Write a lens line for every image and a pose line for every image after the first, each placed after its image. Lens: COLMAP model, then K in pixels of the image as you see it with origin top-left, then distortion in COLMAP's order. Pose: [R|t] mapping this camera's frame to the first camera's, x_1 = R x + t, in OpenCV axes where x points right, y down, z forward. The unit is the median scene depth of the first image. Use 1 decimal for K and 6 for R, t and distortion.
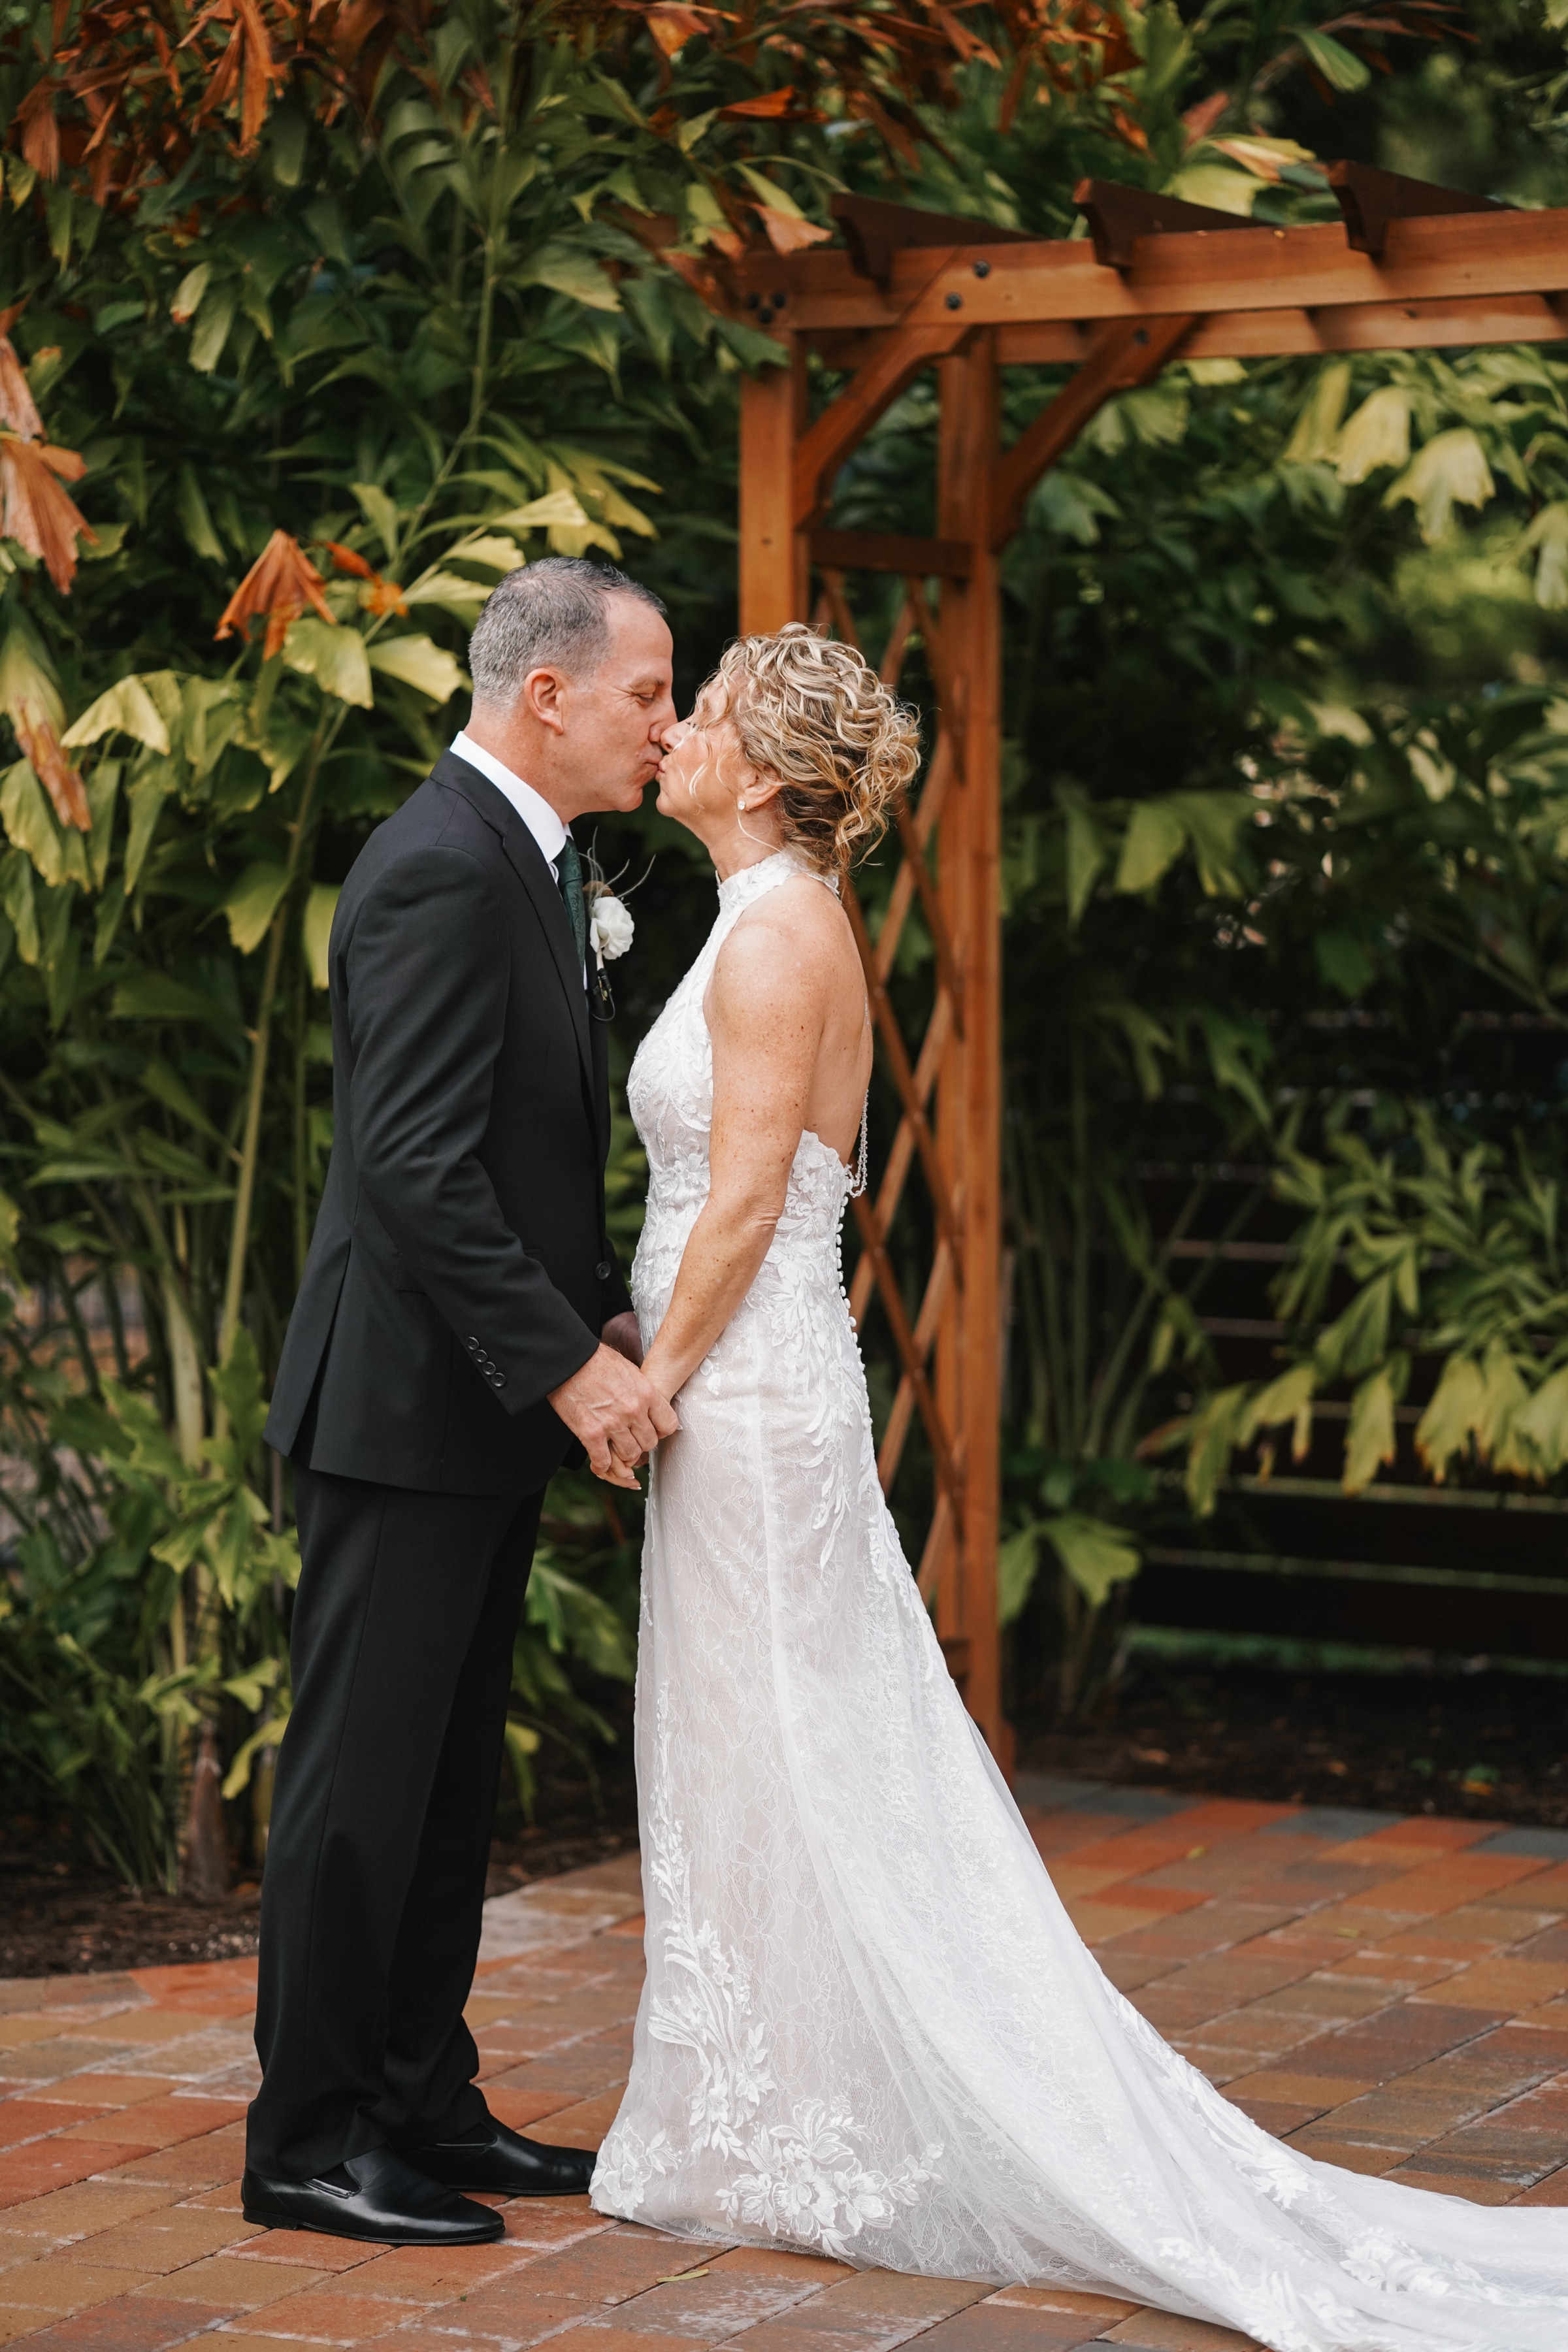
lens RADIAL K [[5378.1, 0, 782.2], [0, 5378.1, 1185.6], [0, 0, 1]] dist [0.406462, 0.000000]
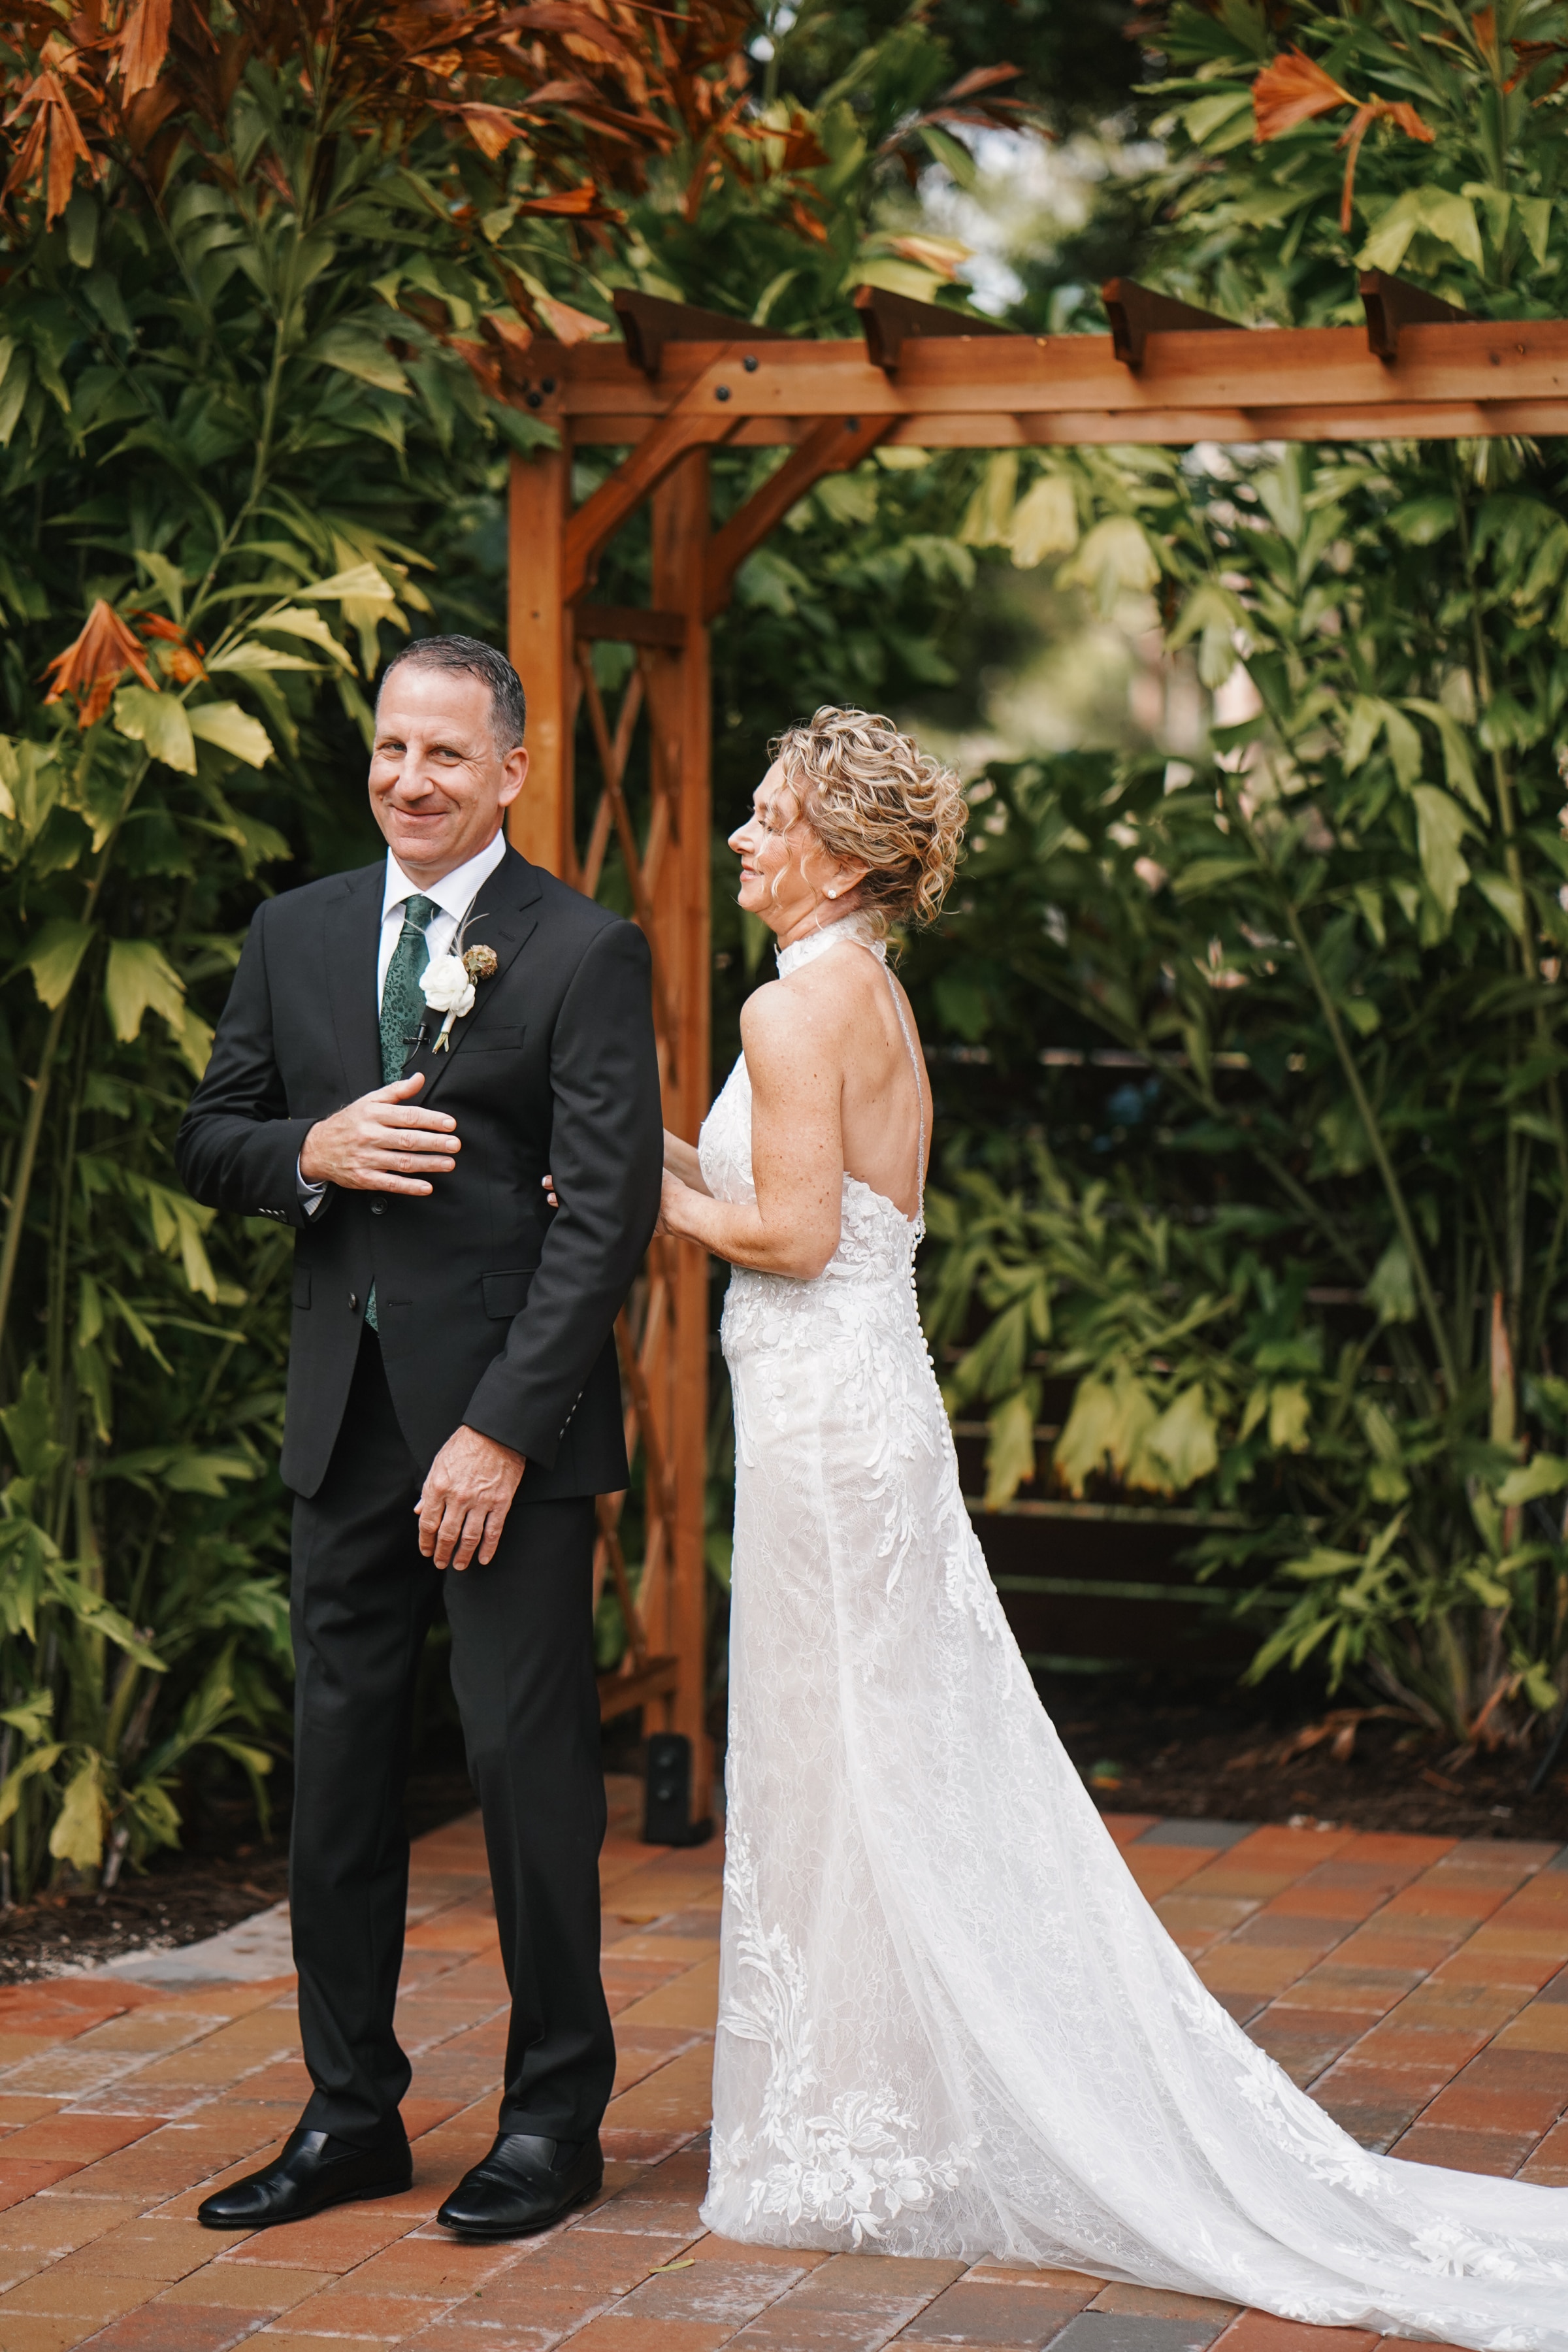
lens RADIAL K [[5378.1, 0, 749.3], [0, 5378.1, 1218.8], [0, 0, 1]] dist [0.406462, 0.000000]
pose [[0.985403, -0.002519, 0.170217, -0.143079], [0.000963, 0.999957, 0.009228, -0.011817], [-0.170233, -0.008929, 0.985363, -0.041496]]
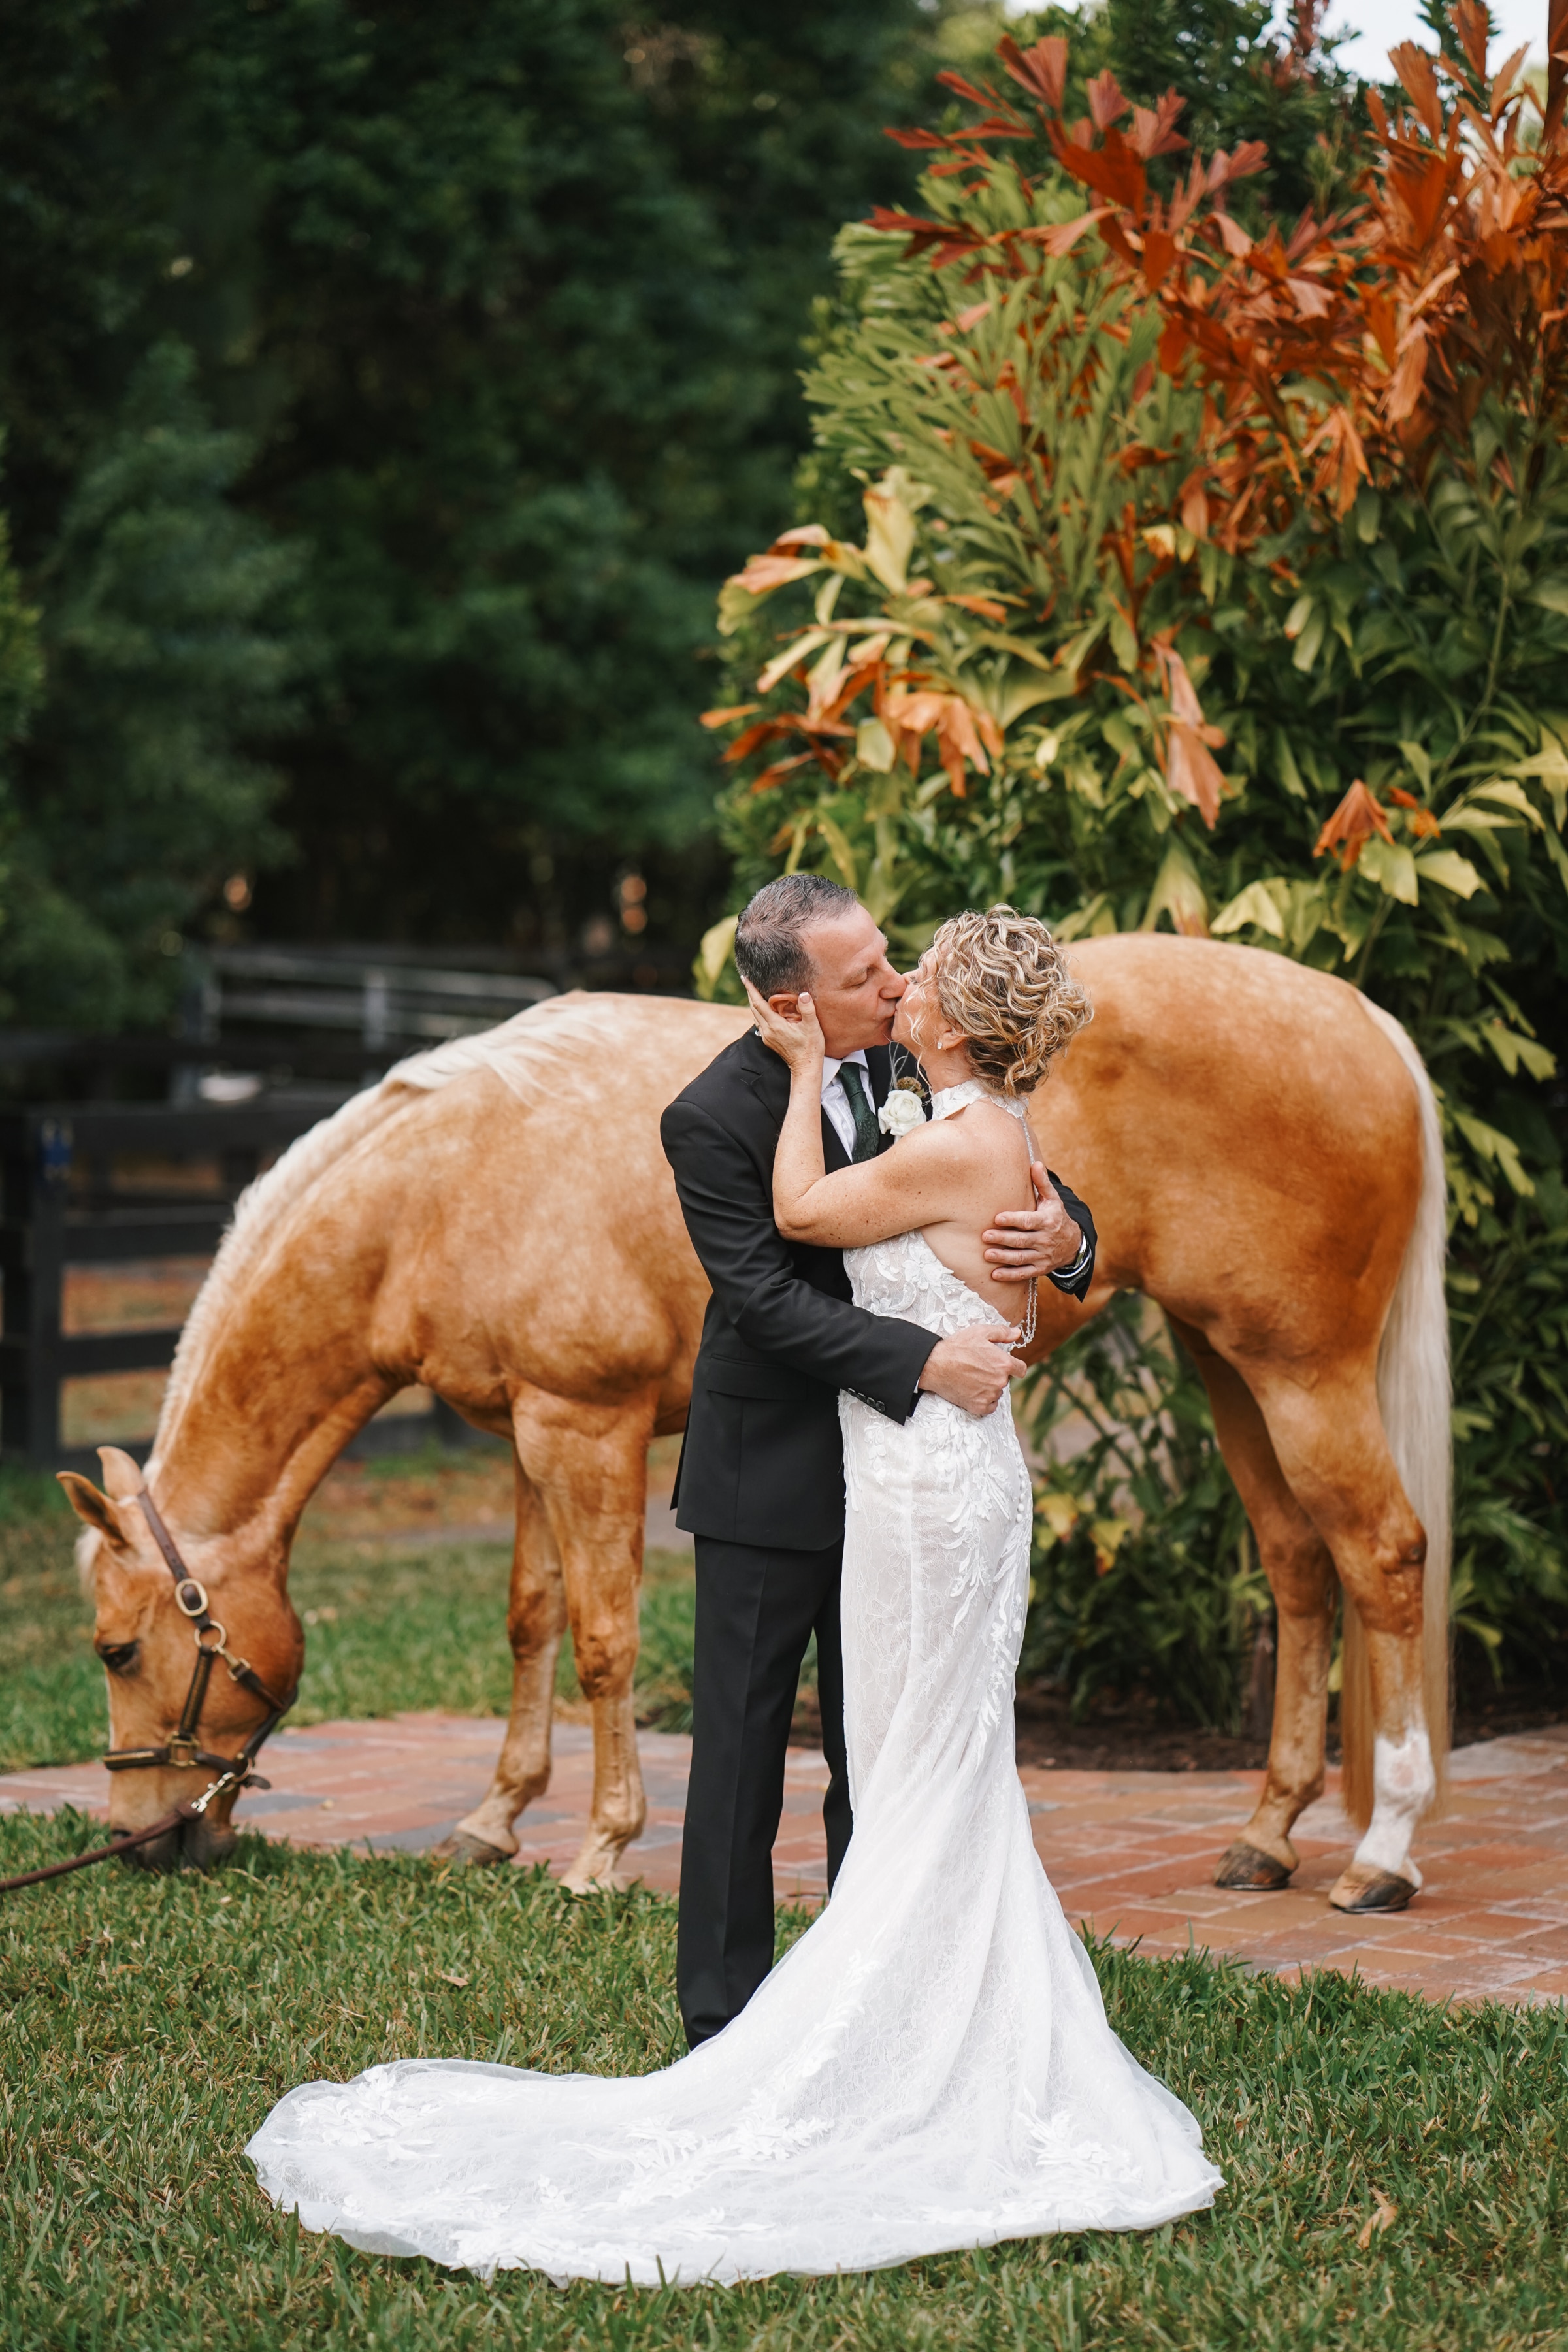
lens RADIAL K [[5378.1, 0, 793.8], [0, 5378.1, 1195.4], [0, 0, 1]] dist [0.406462, 0.000000]
pose [[0.990437, 0.018200, -0.136757, -0.040422], [-0.019553, 0.999772, -0.008560, 0.005508], [0.136570, 0.011152, 0.990568, -0.441930]]
